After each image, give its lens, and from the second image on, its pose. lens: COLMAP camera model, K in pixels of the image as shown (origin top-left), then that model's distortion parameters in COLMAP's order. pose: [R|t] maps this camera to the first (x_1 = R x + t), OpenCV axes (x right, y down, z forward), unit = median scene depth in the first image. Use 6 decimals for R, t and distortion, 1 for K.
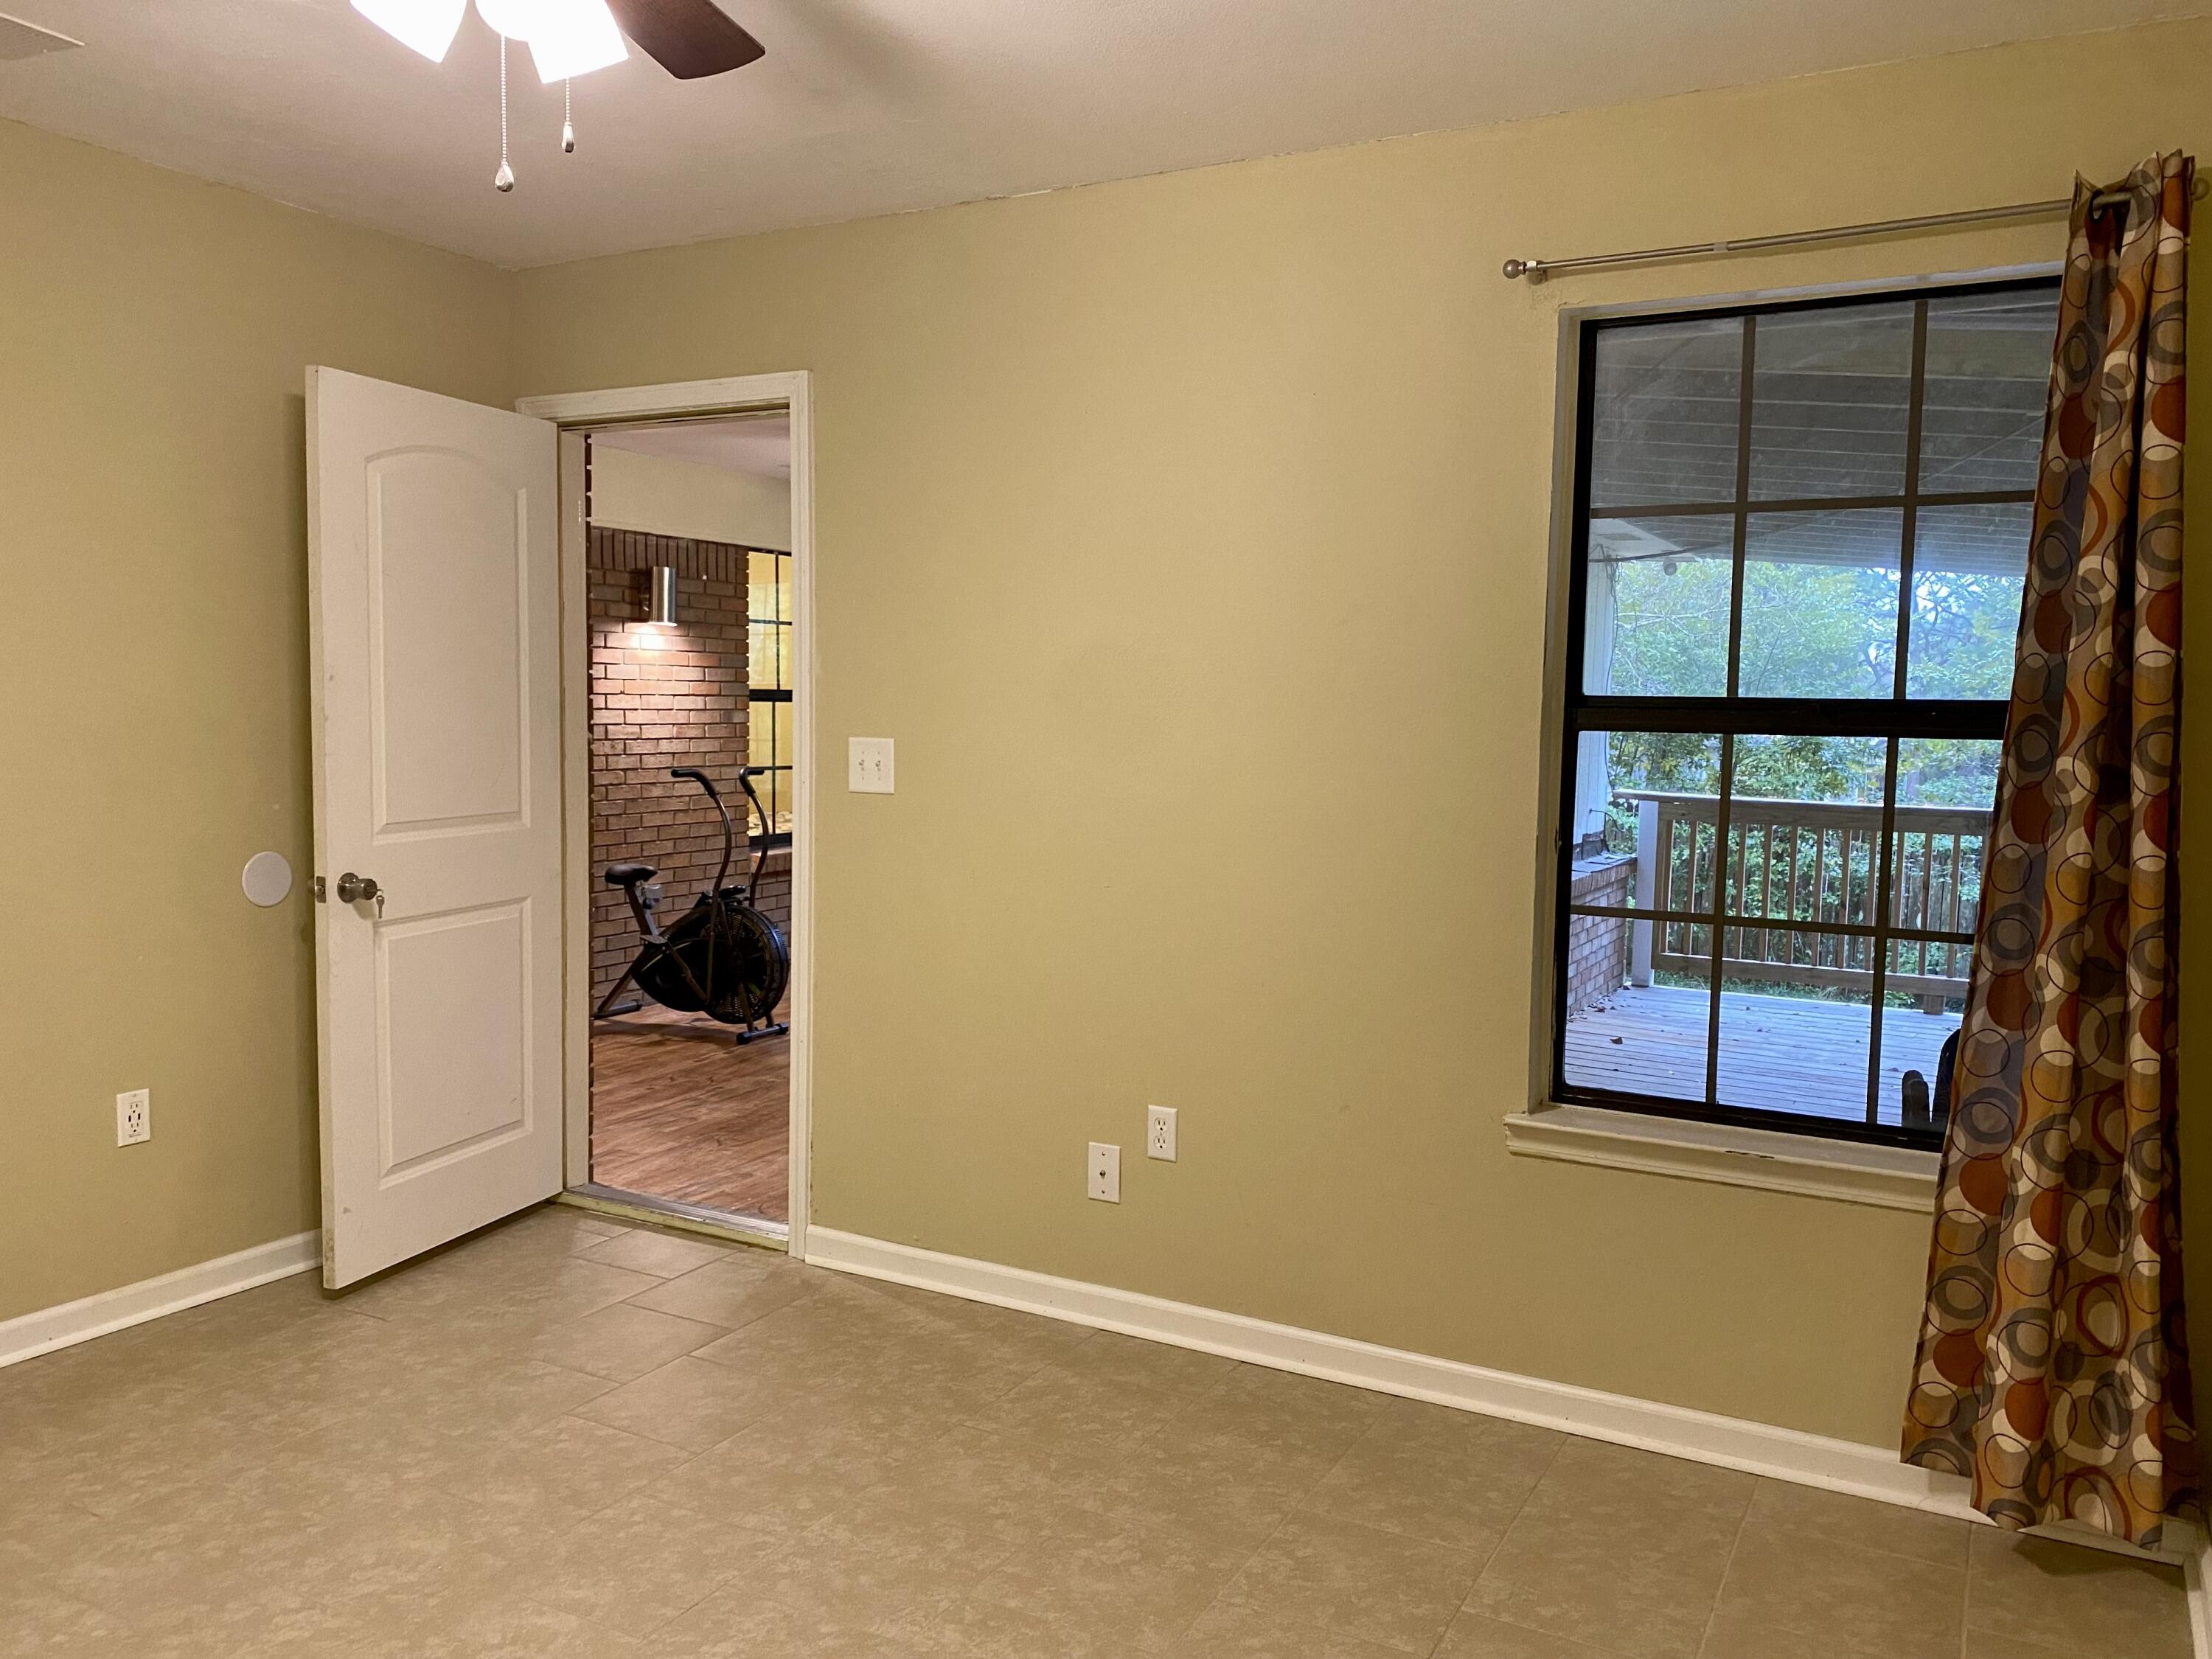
lens RADIAL K [[1690.6, 0, 1100.4], [0, 1690.6, 825.2], [0, 0, 1]] dist [0.063593, -0.098865]
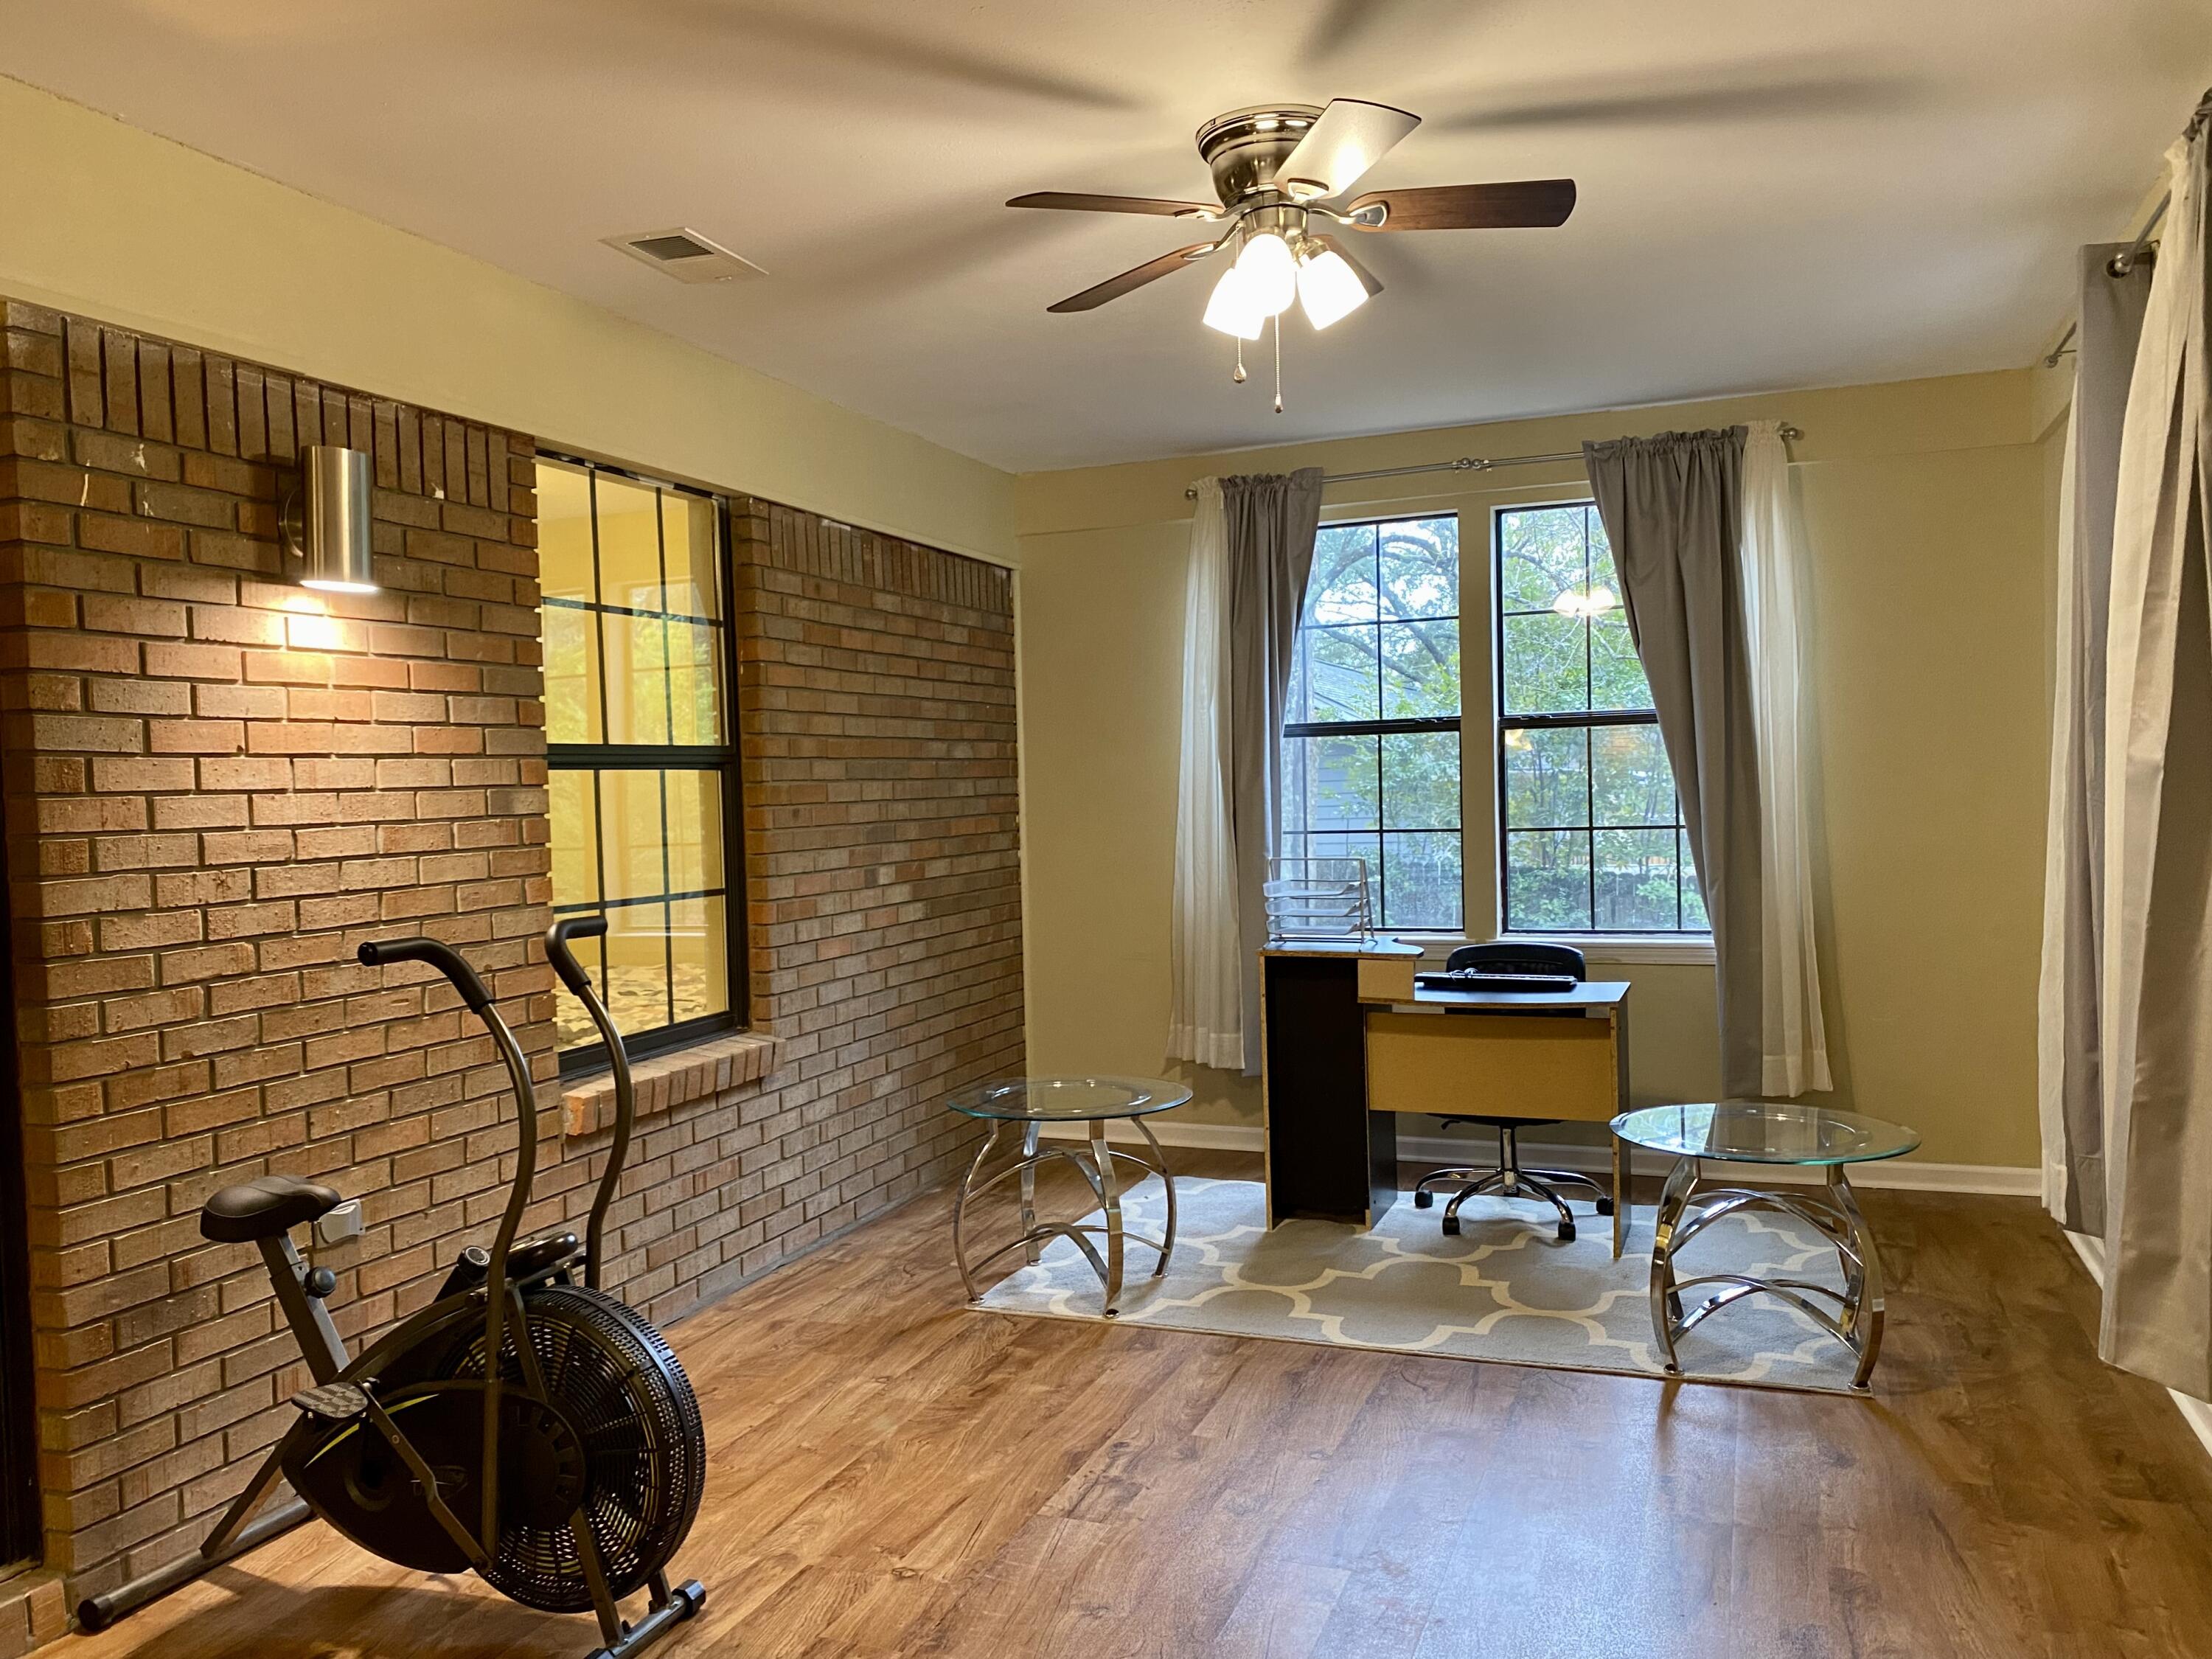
lens RADIAL K [[1692.0, 0, 1072.6], [0, 1692.0, 842.6], [0, 0, 1]] dist [-0.001172, -0.004478]
pose [[0.991463, -0.046888, 0.121663, -0.136032], [0.051693, 0.997990, -0.036645, -0.031381], [-0.119700, 0.042621, 0.991895, 0.584112]]
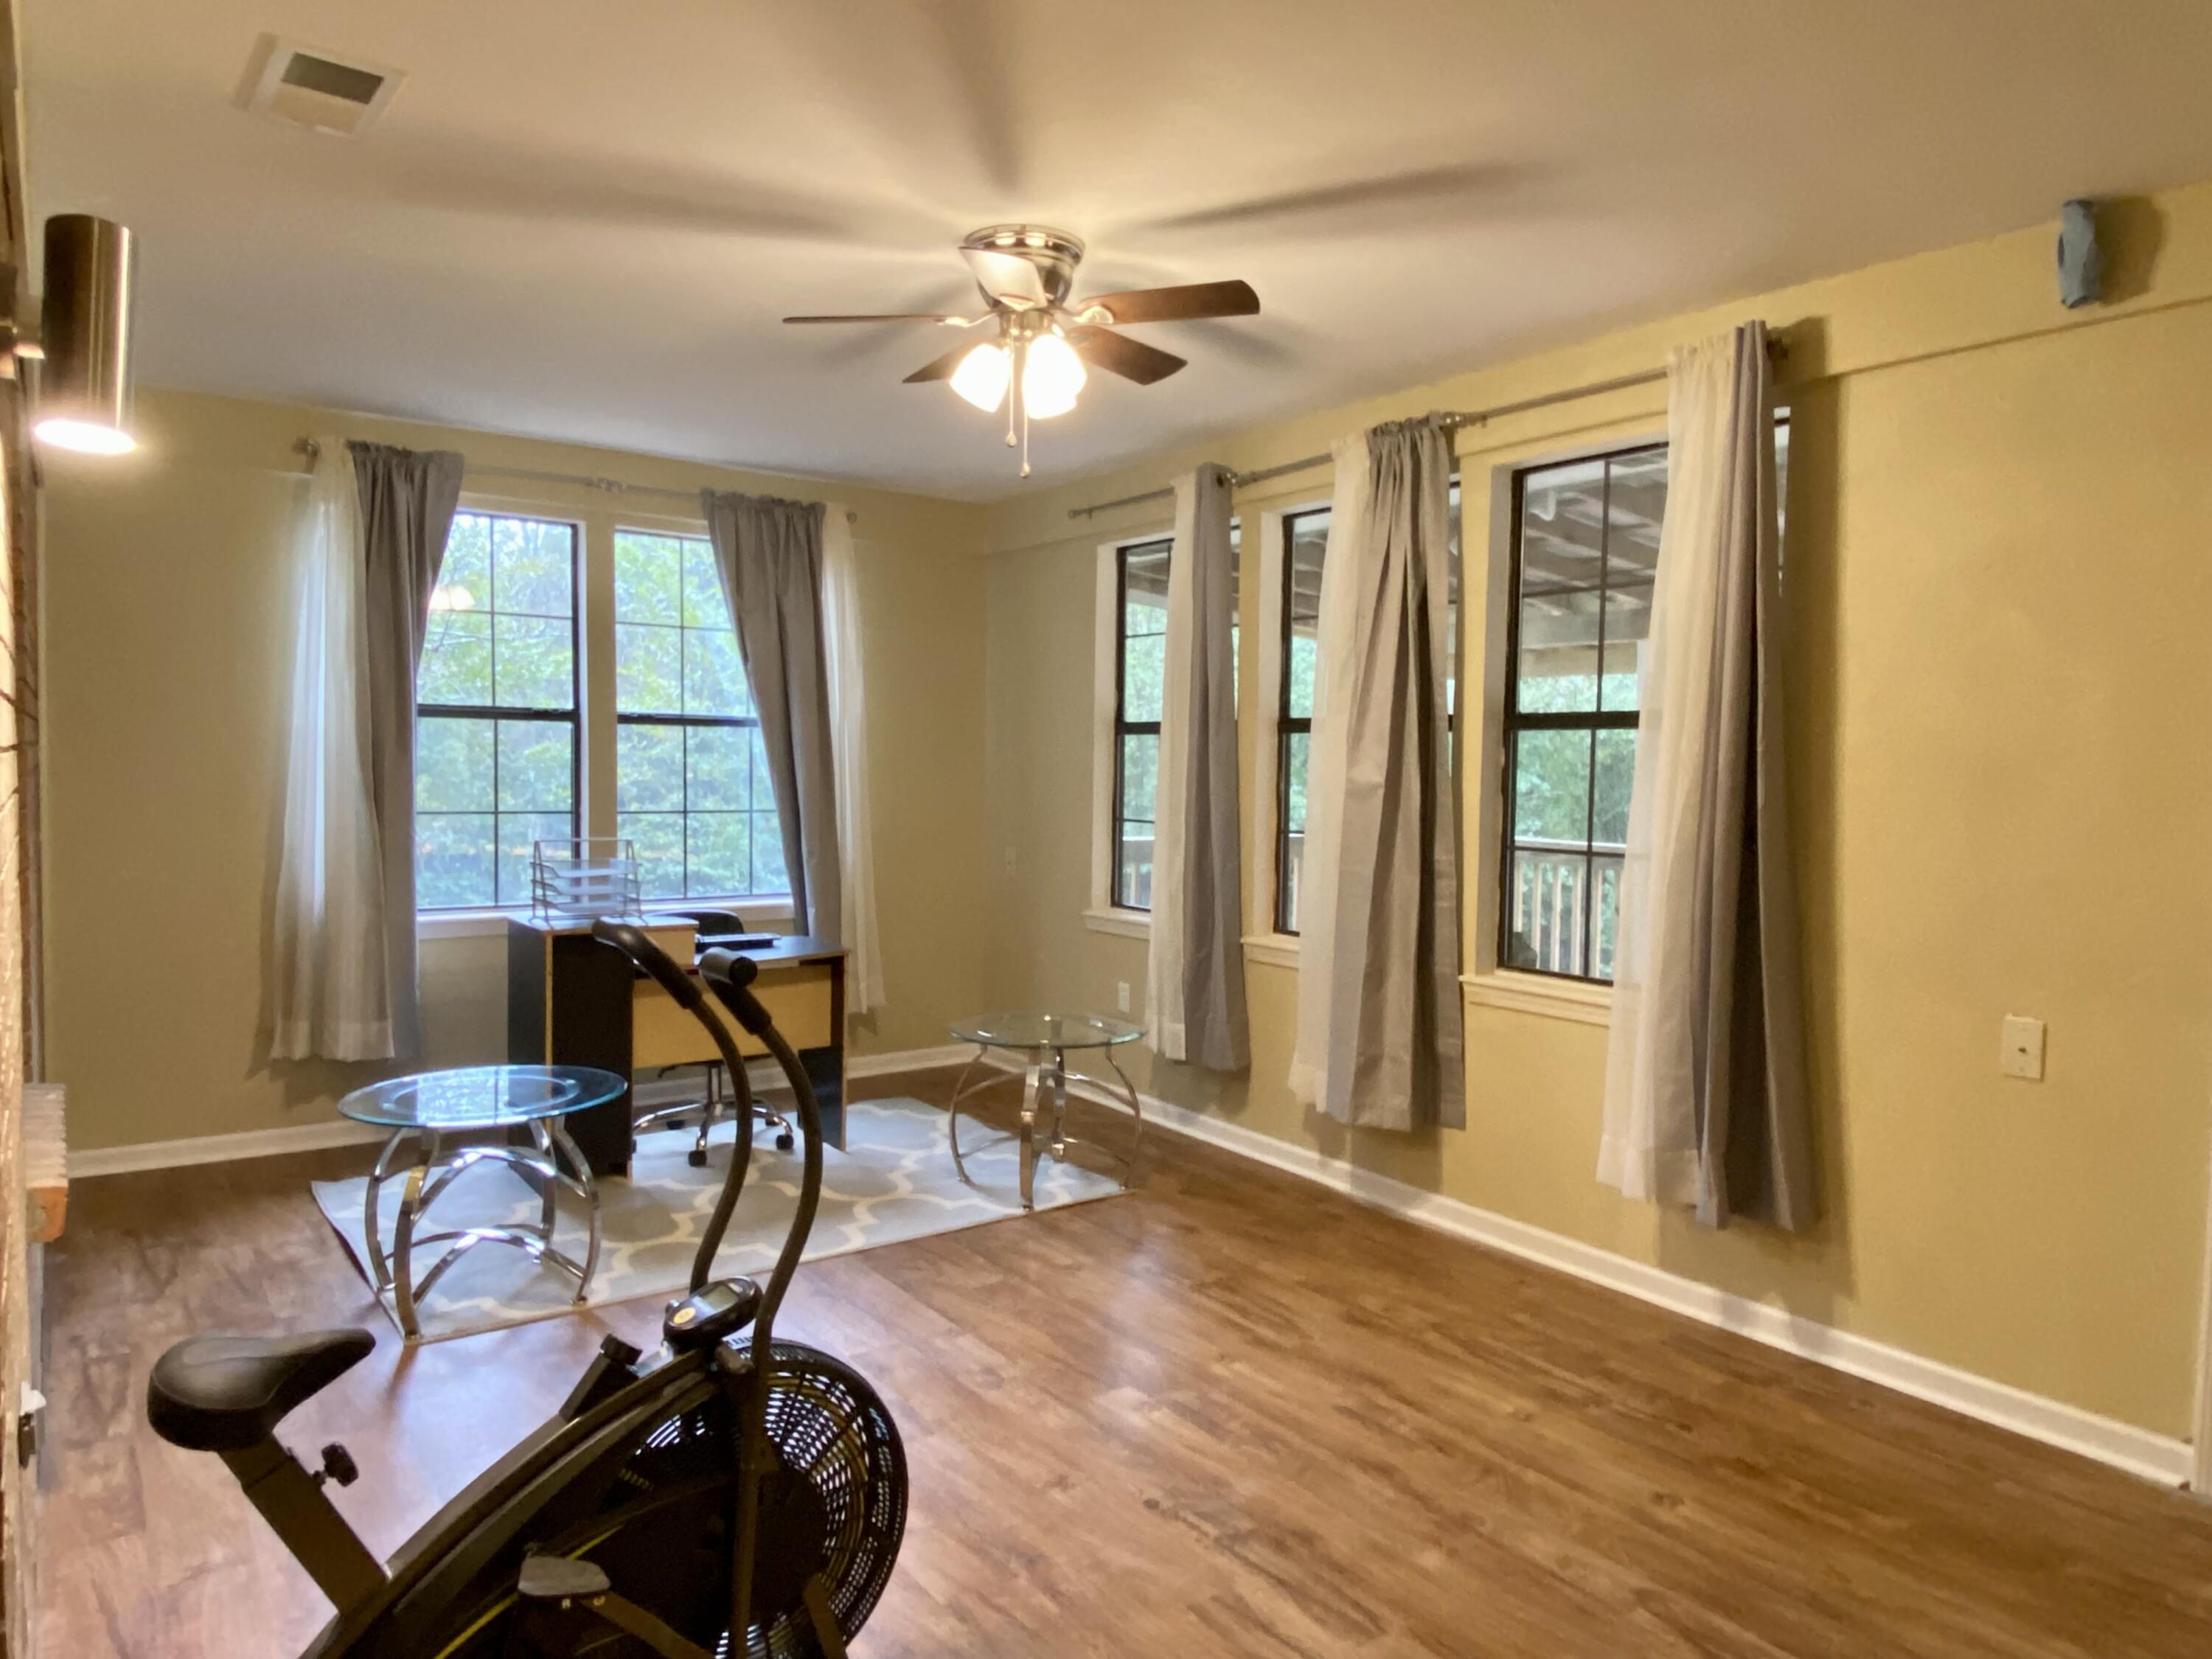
lens RADIAL K [[1428.9, 0, 1106.0], [0, 1428.9, 823.6], [0, 0, 1]] dist [0.151041, -0.184395]
pose [[0.432297, -0.048079, 0.900449, -0.418909], [0.056990, 0.998038, 0.025929, -0.055187], [-0.899929, 0.040107, 0.434188, 0.777010]]
